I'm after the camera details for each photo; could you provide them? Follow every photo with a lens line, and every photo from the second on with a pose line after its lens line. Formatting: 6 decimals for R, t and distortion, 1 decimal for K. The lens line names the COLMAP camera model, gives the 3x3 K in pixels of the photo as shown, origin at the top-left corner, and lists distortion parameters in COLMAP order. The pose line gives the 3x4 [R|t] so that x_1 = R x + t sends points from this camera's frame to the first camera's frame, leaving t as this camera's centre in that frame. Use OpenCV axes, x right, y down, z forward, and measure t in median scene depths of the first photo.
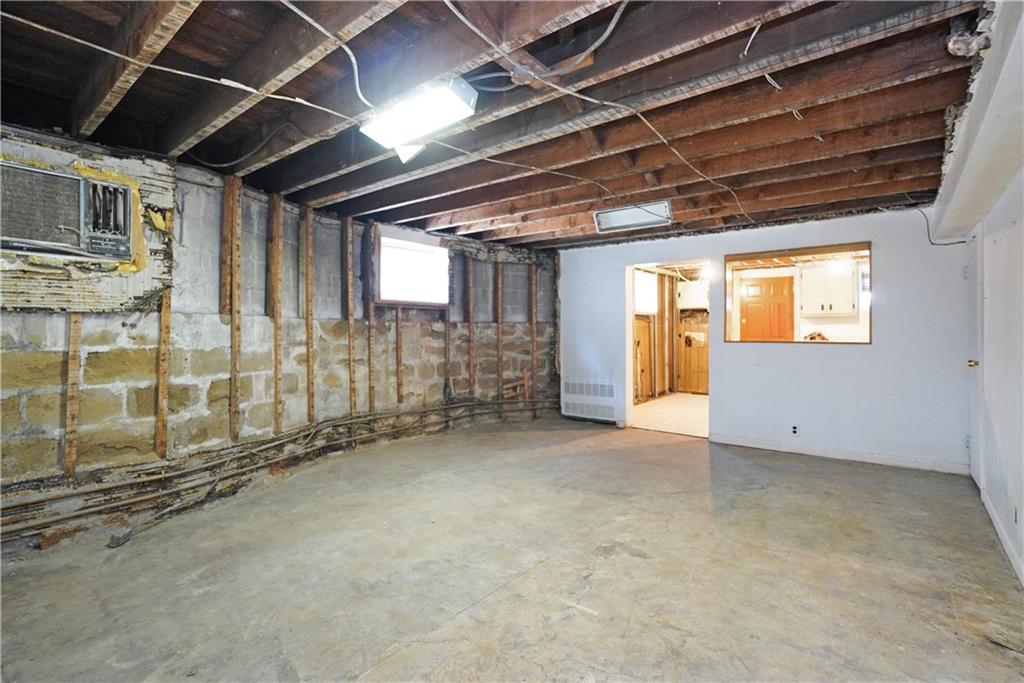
lens RADIAL K [[482.1, 0, 508.4], [0, 482.1, 326.9], [0, 0, 1]] dist [-0.016489, 0.007640]
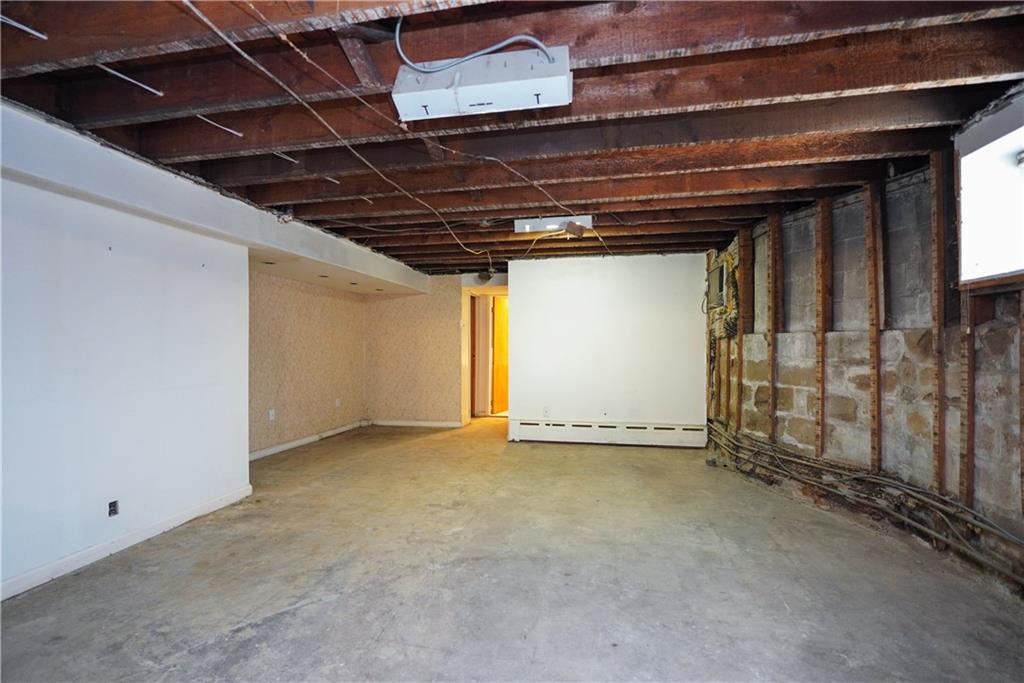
lens RADIAL K [[482.1, 0, 510.8], [0, 482.1, 347.0], [0, 0, 1]] dist [-0.016489, 0.007640]
pose [[-0.882374, -0.001920, -0.470544, 0.525505], [0.003595, 0.999935, -0.010822, 0.018845], [0.470534, -0.011241, -0.882310, 1.675638]]
